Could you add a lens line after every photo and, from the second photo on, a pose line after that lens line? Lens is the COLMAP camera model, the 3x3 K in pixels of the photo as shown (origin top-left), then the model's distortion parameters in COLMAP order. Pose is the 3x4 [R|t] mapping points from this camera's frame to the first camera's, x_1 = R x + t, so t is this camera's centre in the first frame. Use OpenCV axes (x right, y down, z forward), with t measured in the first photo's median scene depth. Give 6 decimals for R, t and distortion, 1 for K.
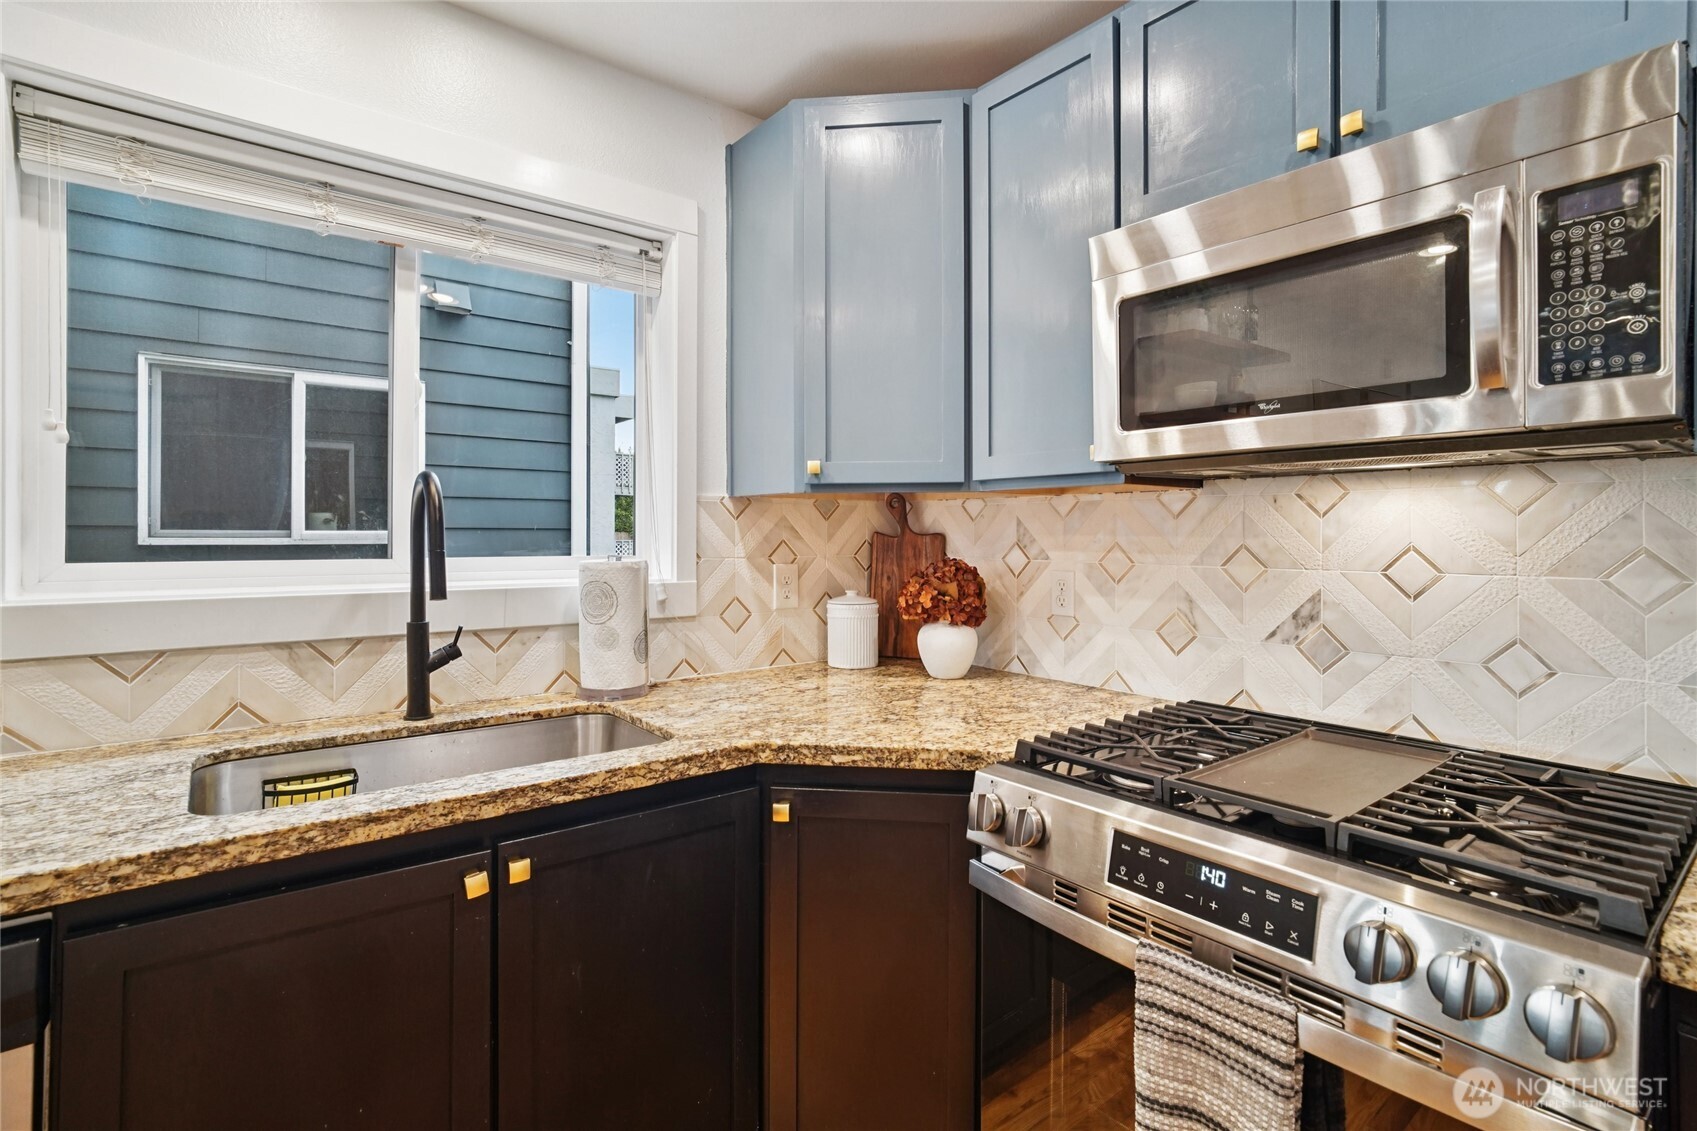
lens RADIAL K [[802.7, 0, 854.7], [0, 802.7, 536.2], [0, 0, 1]] dist [-0.020800, 0.010969]
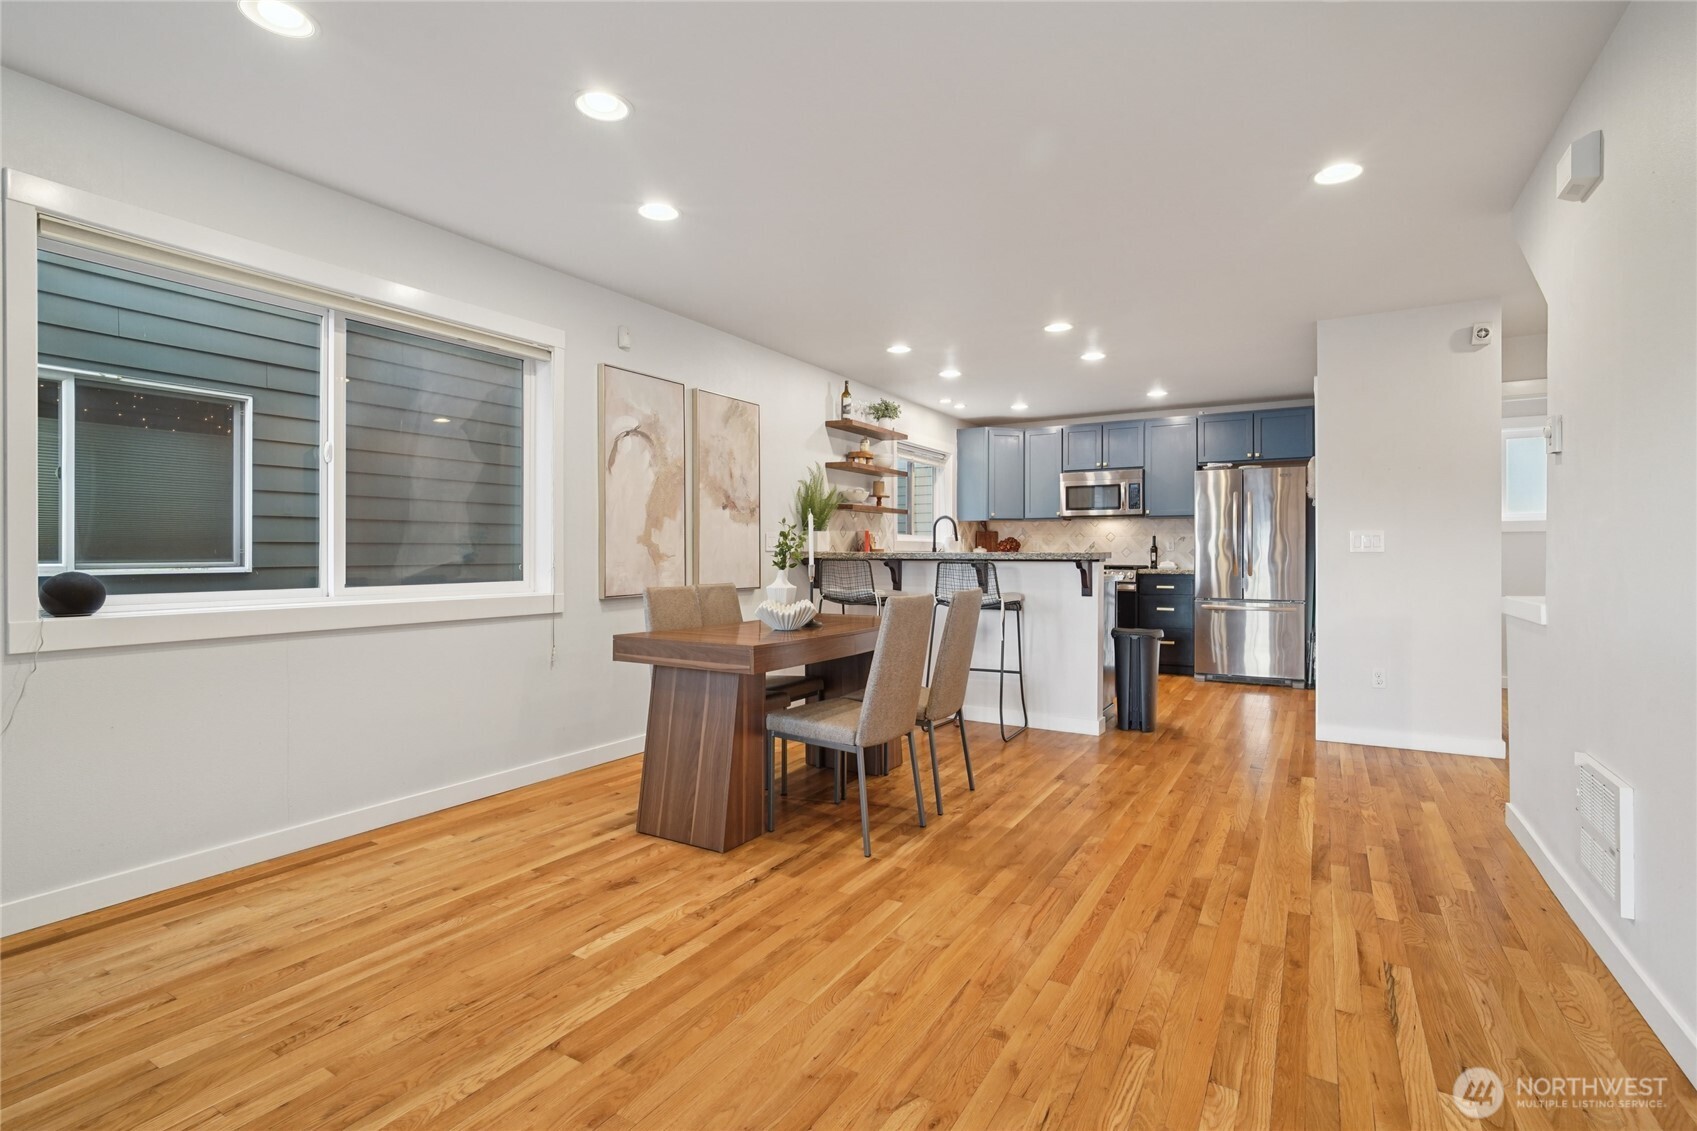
lens RADIAL K [[802.7, 0, 845.0], [0, 802.7, 555.2], [0, 0, 1]] dist [-0.020800, 0.010969]
pose [[0.937442, -0.001974, 0.348137, -2.692954], [0.001098, 0.999996, 0.002714, 0.140866], [-0.348141, -0.002162, 0.937440, -3.244383]]
